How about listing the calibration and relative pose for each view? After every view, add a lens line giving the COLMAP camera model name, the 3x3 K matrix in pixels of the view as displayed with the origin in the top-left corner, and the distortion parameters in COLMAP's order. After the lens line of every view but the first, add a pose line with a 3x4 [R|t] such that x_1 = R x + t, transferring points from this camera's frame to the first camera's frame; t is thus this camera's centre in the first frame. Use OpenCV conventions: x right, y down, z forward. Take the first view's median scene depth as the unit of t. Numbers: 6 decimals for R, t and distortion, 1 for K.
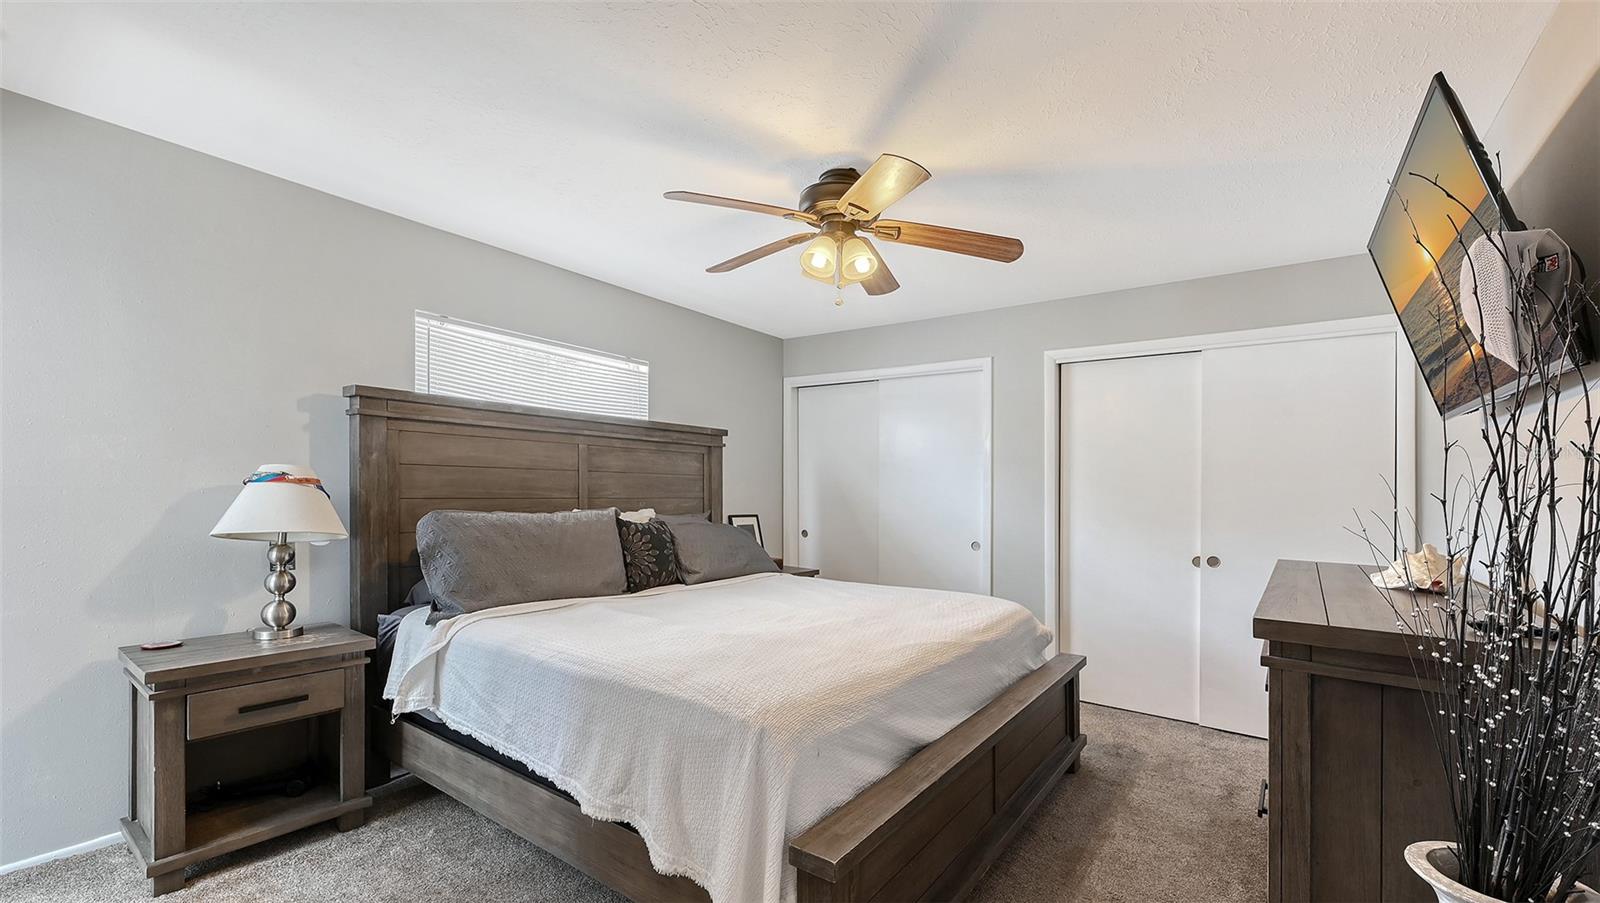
lens RADIAL K [[636.1, 0, 803.8], [0, 636.1, 465.1], [0, 0, 1]] dist [-0.000401, 0.000241]
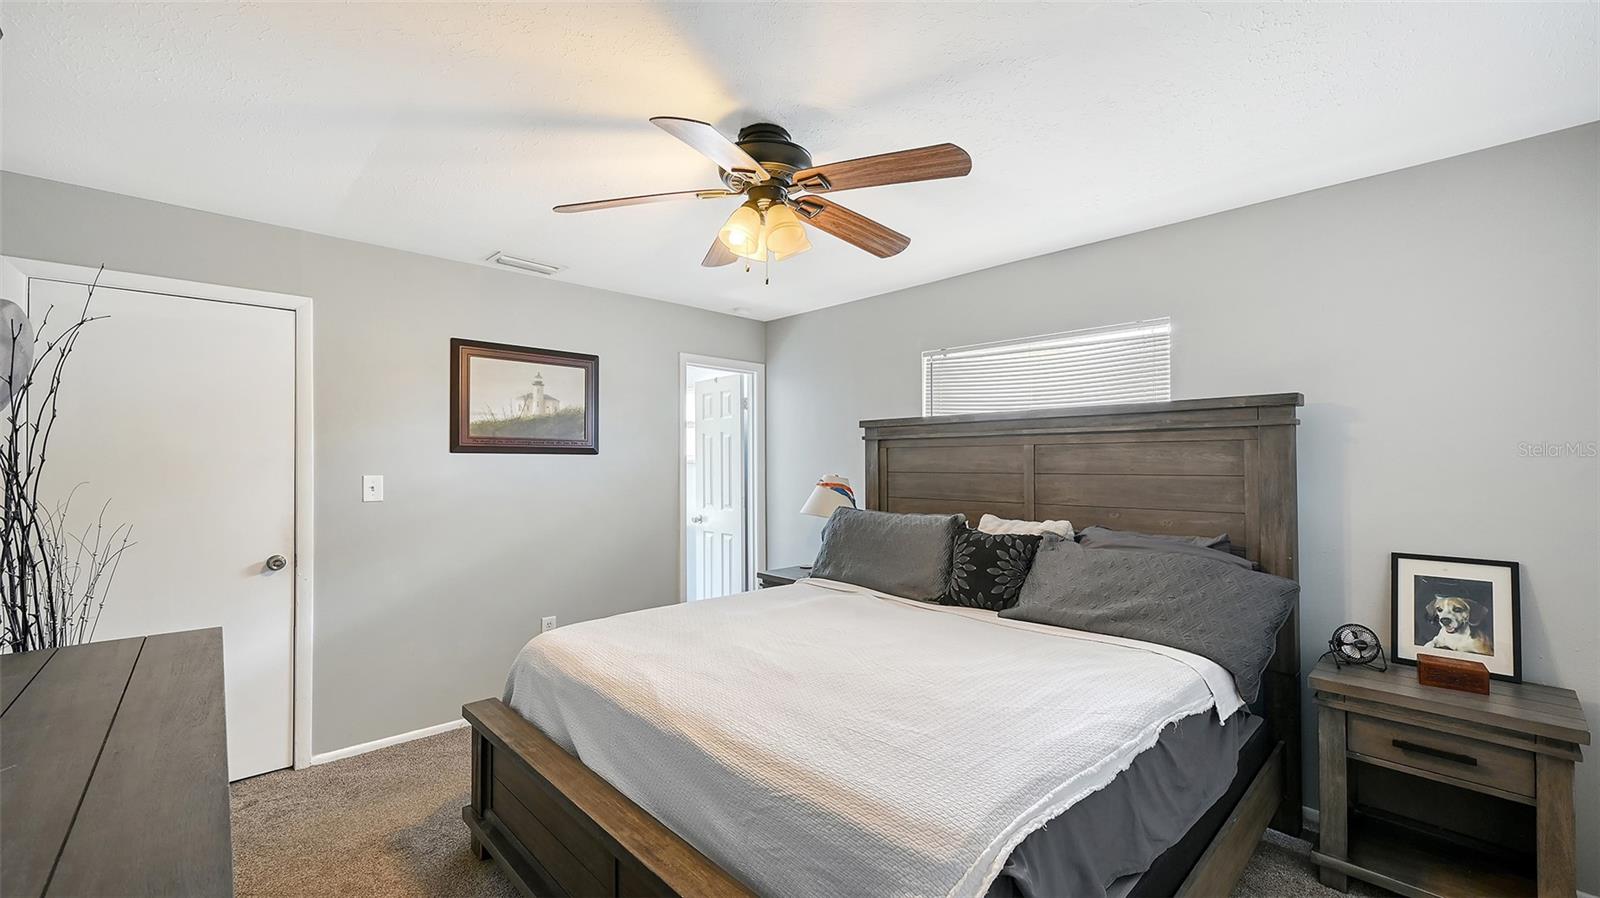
lens RADIAL K [[647.1, 0, 799.4], [0, 647.1, 455.1], [0, 0, 1]] dist [-0.000539, 0.000002]
pose [[-0.168647, -0.032639, -0.985136, 0.611113], [0.033147, 0.998699, -0.038763, 0.007236], [0.985119, -0.039192, -0.167345, 0.810035]]
